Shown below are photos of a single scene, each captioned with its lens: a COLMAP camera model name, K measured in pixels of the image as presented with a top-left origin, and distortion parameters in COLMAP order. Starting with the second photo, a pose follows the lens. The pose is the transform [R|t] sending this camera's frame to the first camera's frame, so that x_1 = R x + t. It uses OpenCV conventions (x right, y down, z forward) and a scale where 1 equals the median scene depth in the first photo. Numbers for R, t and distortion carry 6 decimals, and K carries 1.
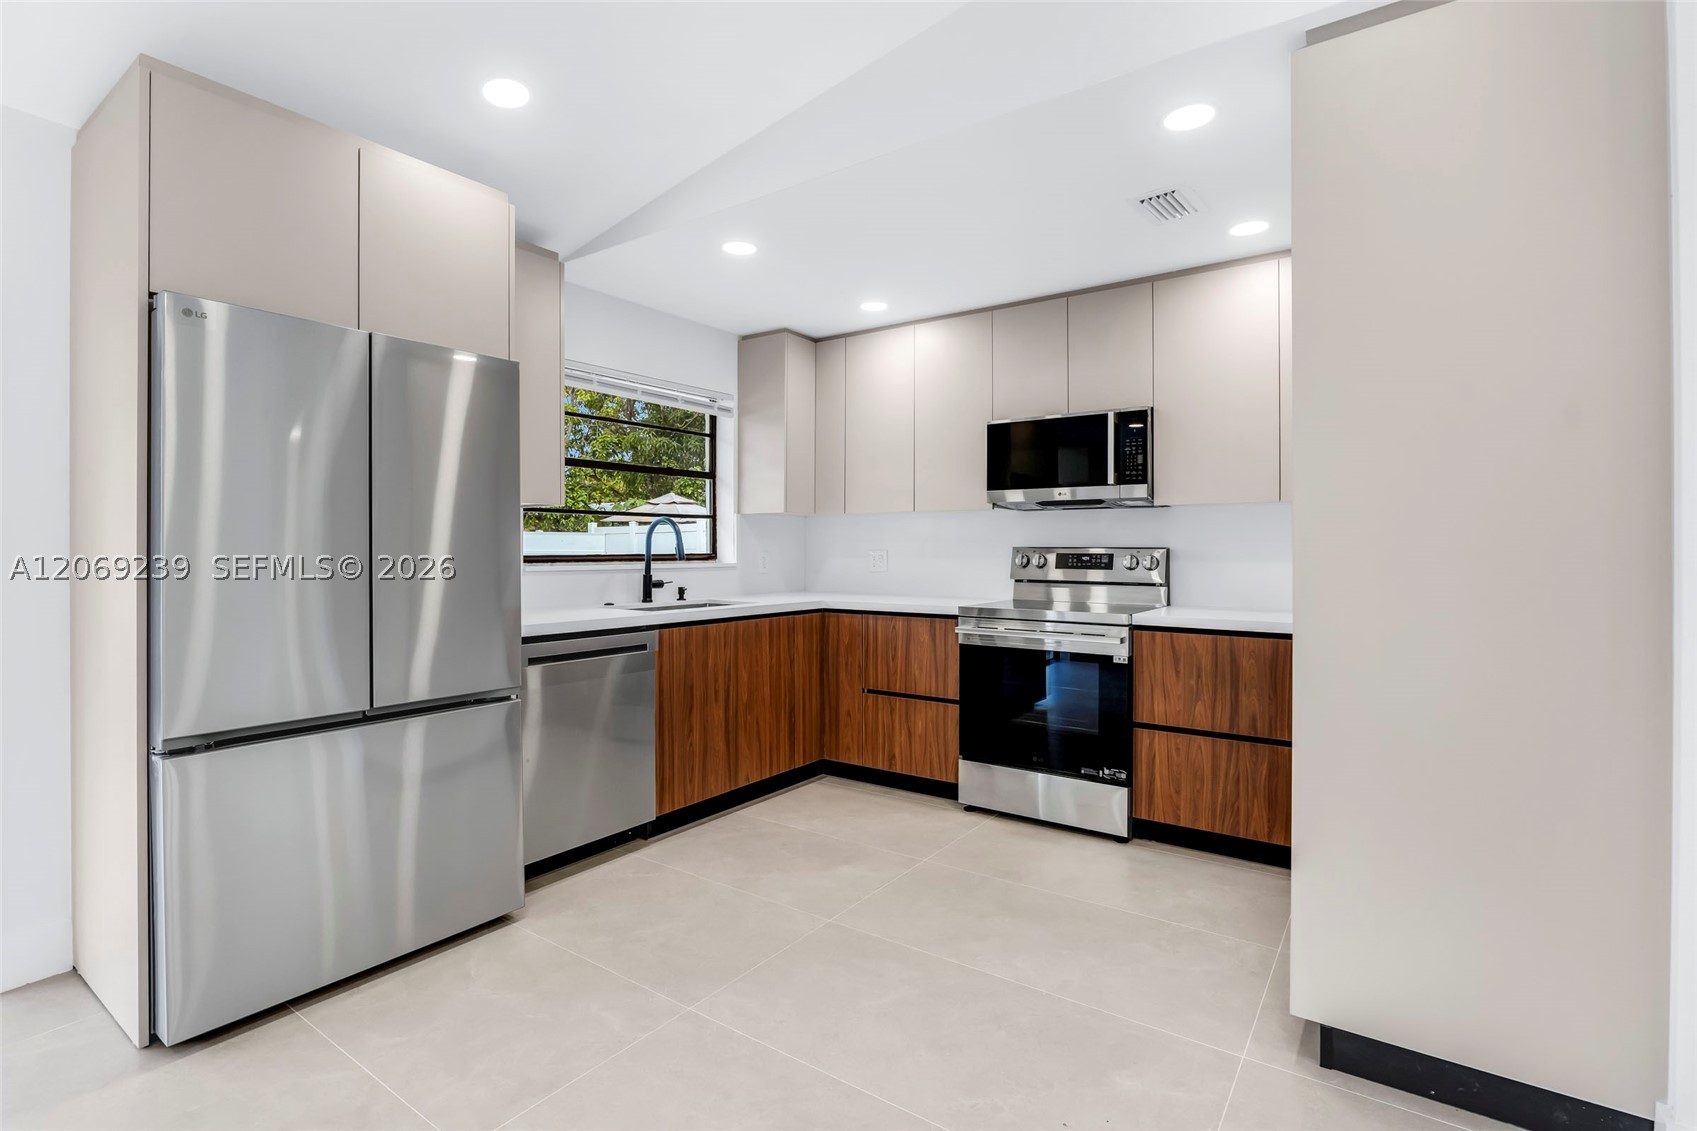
lens RADIAL K [[822.2, 0, 857.6], [0, 822.2, 553.8], [0, 0, 1]] dist [-0.002199, 0.000068]
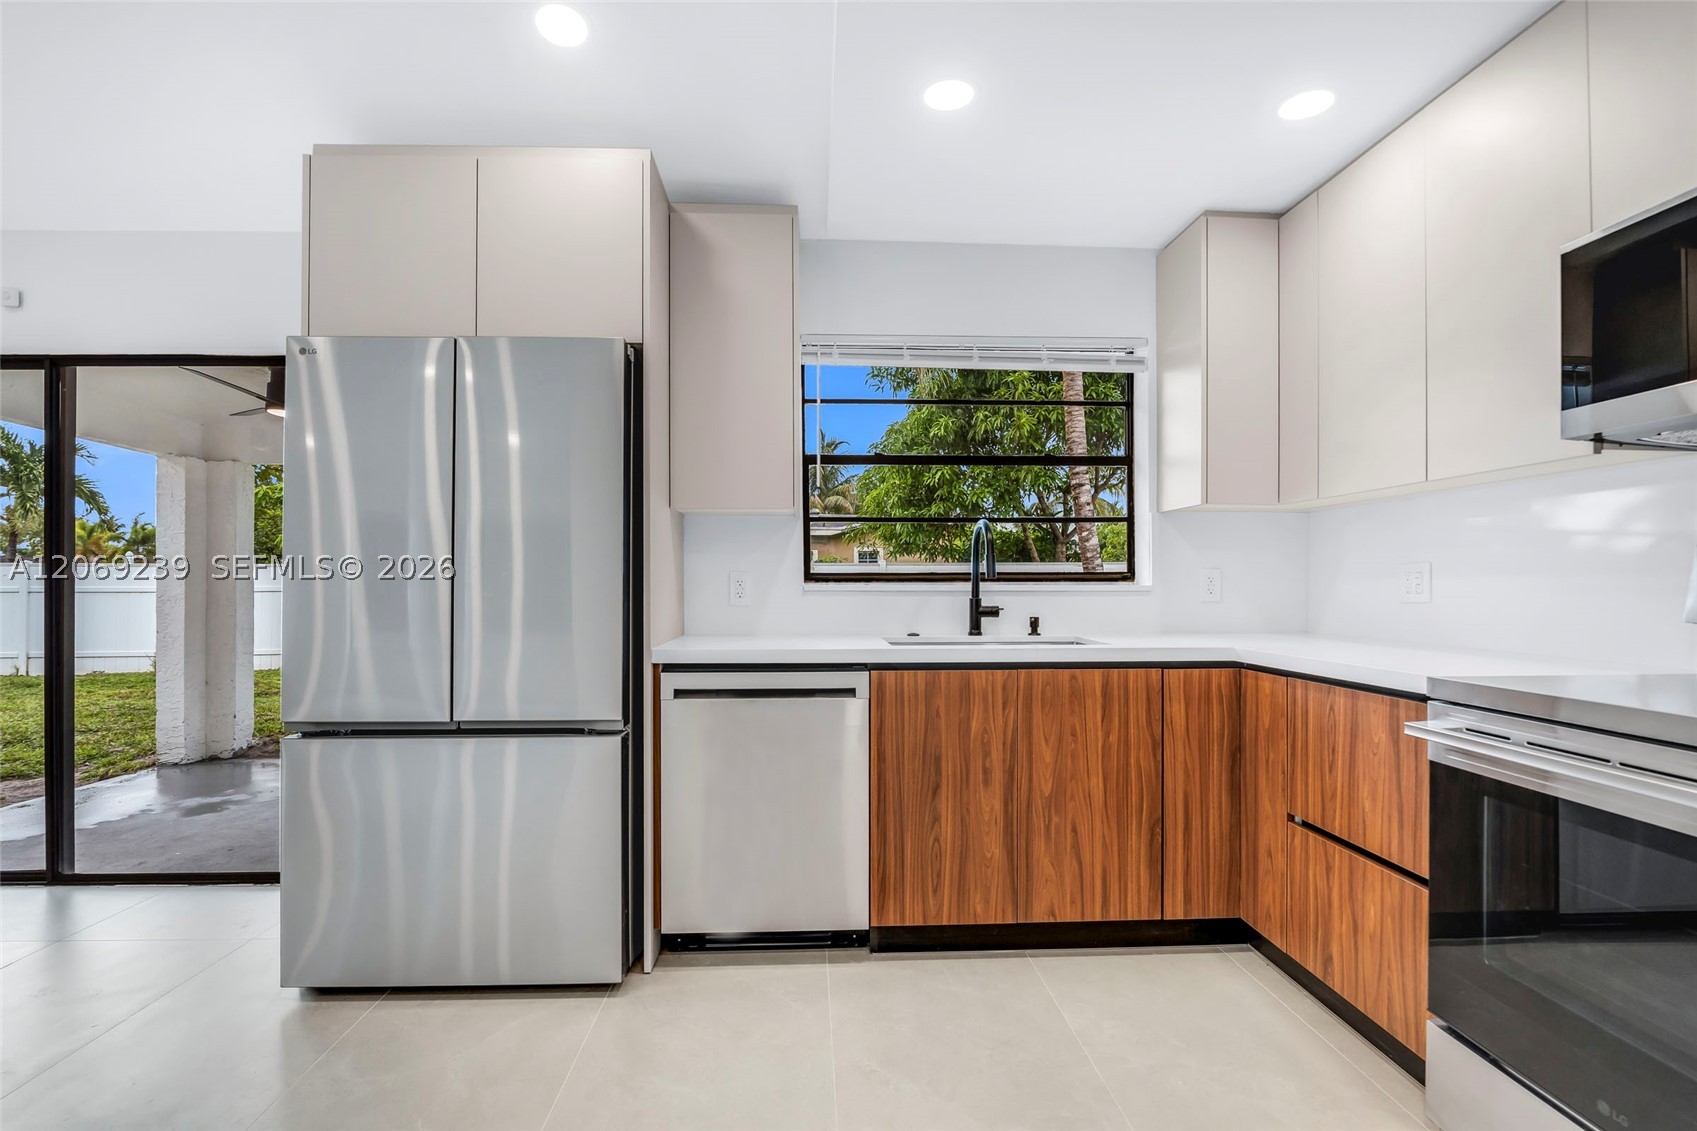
lens RADIAL K [[822.0, 0, 845.7], [0, 822.0, 585.2], [0, 0, 1]] dist [-0.003704, -0.000391]
pose [[0.606176, -0.000322, -0.795331, 0.284022], [-0.003374, 0.999990, -0.002977, 0.016561], [0.795324, 0.004488, 0.606168, 0.473193]]
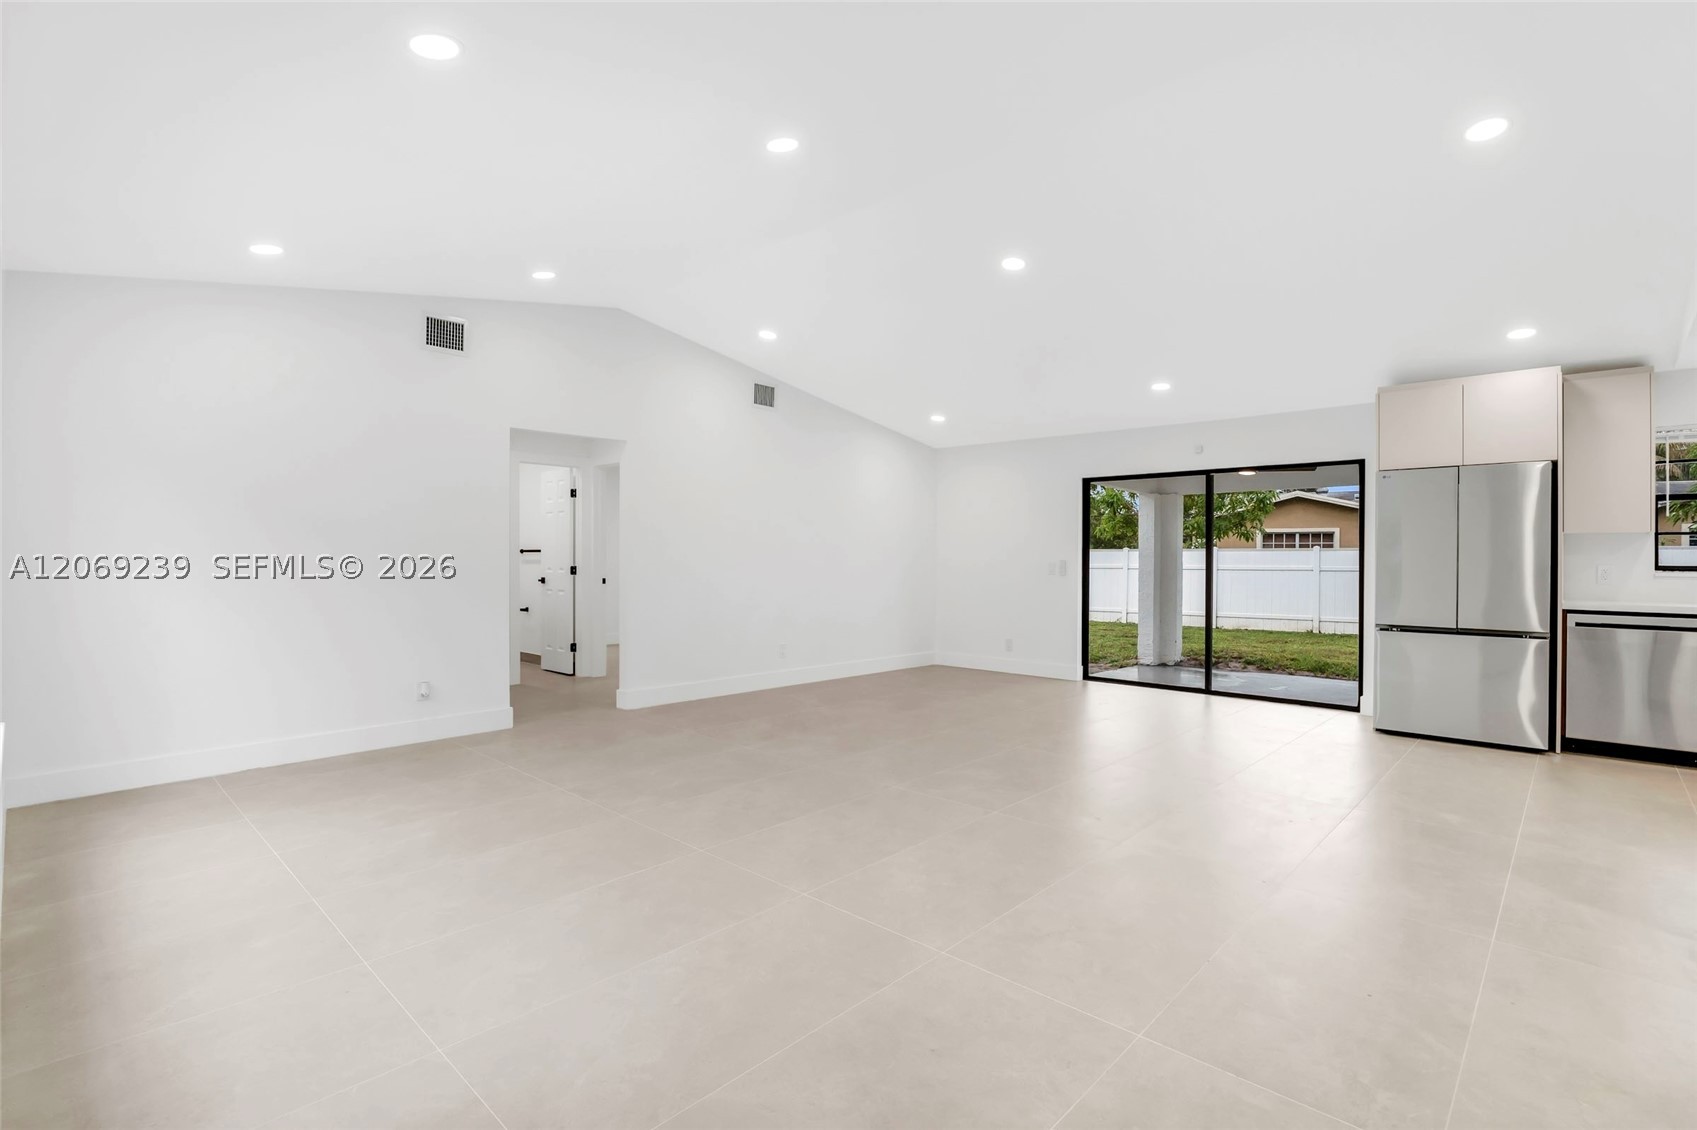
lens RADIAL K [[807.7, 0, 848.5], [0, 807.7, 565.0], [0, 0, 1]] dist [-0.001507, -0.000688]
pose [[-0.144423, 0.005653, -0.989500, 1.168385], [-0.013798, 0.999875, 0.007726, 0.008432], [0.989420, 0.014769, -0.144327, -0.229202]]
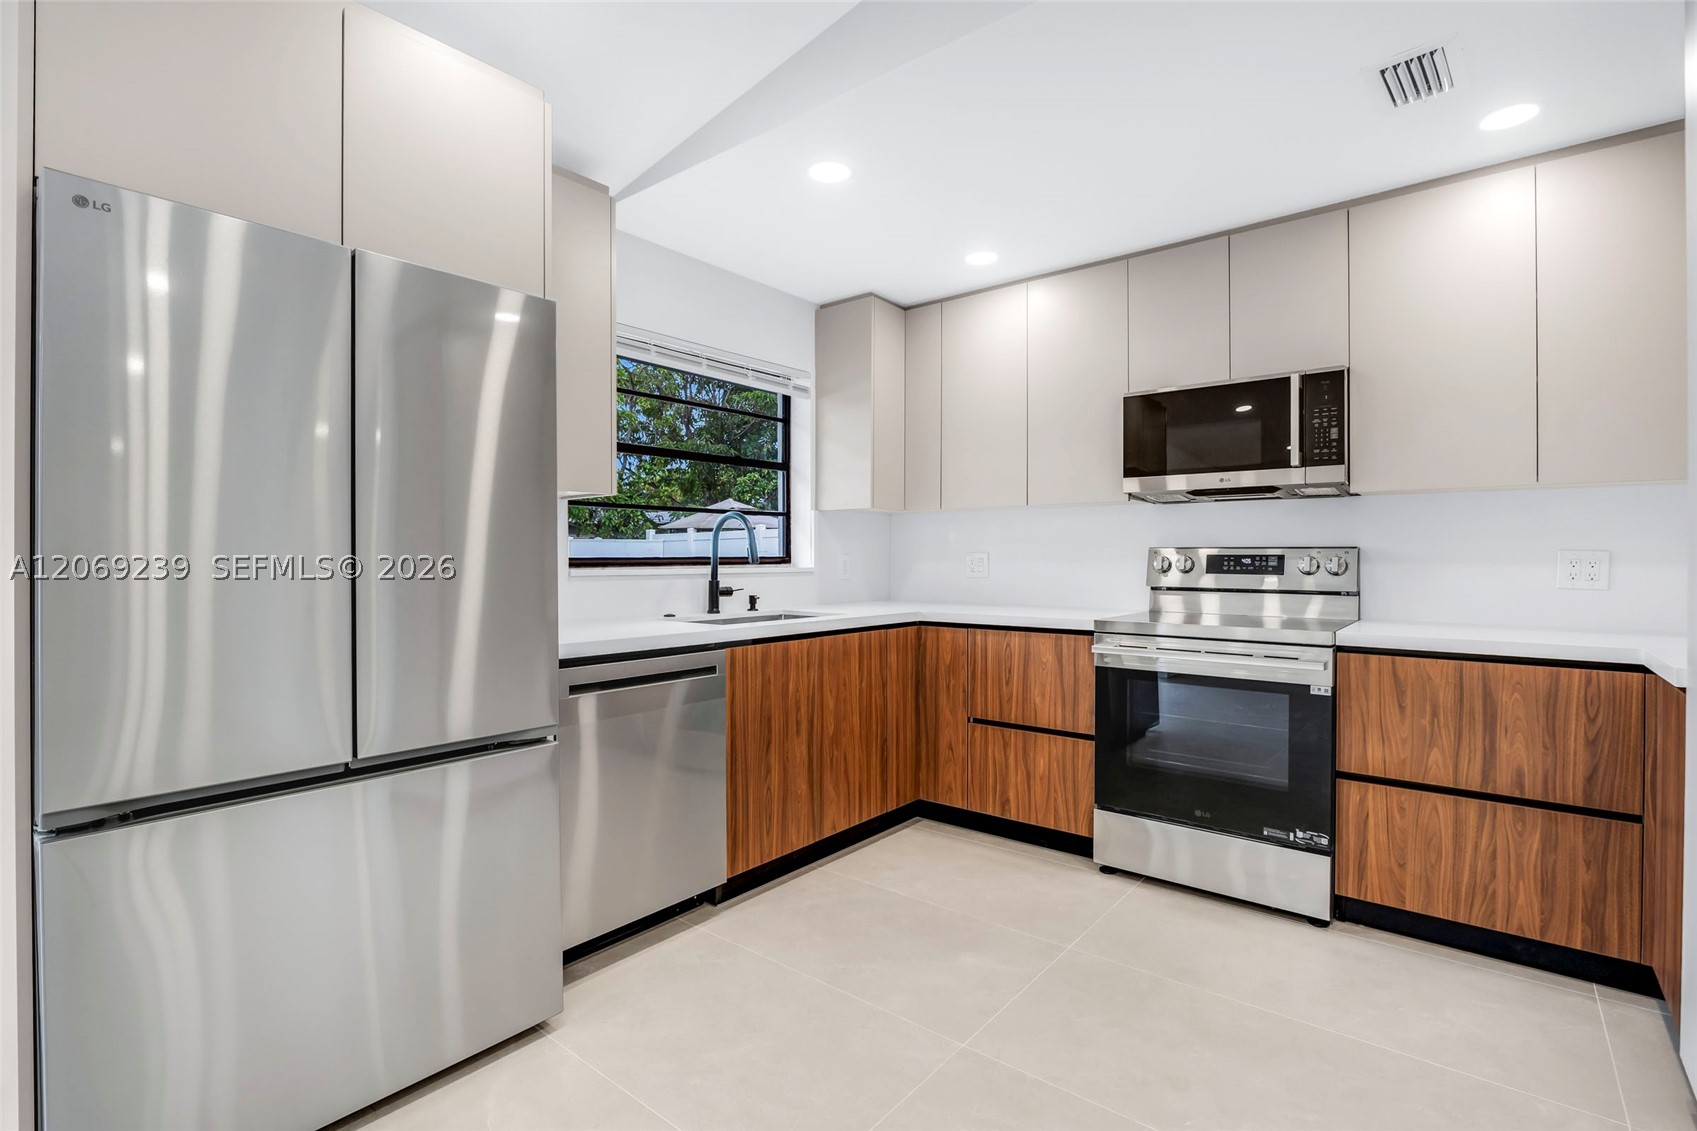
lens RADIAL K [[807.7, 0, 848.5], [0, 807.7, 565.5], [0, 0, 1]] dist [-0.001507, -0.000688]
pose [[0.997381, -0.000574, -0.072320, -0.060360], [0.000856, 0.999992, 0.003864, 0.007171], [0.072317, -0.003915, 0.997374, 0.190336]]
